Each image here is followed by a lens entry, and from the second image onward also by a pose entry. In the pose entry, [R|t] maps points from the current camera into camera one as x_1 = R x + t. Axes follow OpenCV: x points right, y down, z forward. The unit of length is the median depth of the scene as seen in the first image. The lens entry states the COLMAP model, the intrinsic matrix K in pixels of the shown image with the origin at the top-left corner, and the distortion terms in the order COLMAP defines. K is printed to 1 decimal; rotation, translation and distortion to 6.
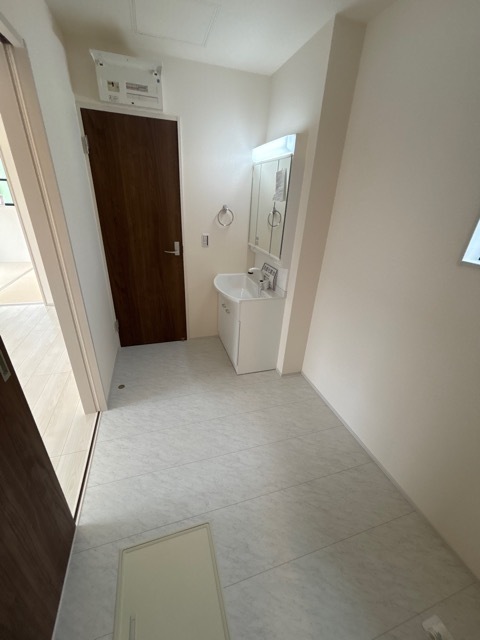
lens RADIAL K [[258.8, 0, 243.0], [0, 258.8, 319.5], [0, 0, 1]] dist [0.000278, 0.001086]
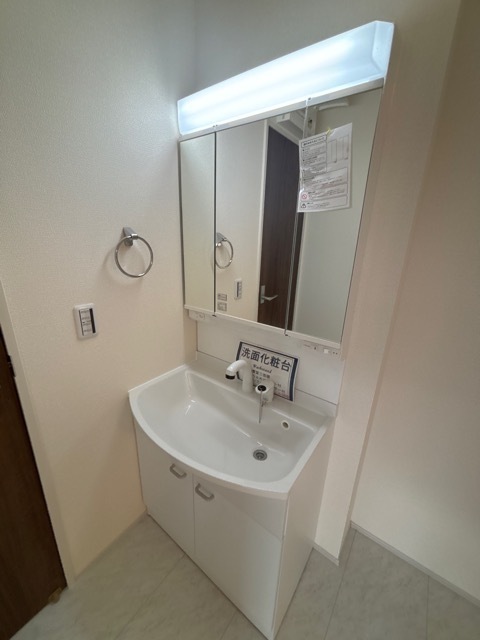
lens RADIAL K [[258.8, 0, 246.3], [0, 258.8, 320.4], [0, 0, 1]] dist [0.000278, 0.001086]
pose [[0.811214, -0.199331, 0.549726, -0.170771], [0.258648, 0.965455, -0.031605, -0.252253], [-0.524436, 0.167824, 0.834747, 0.615684]]
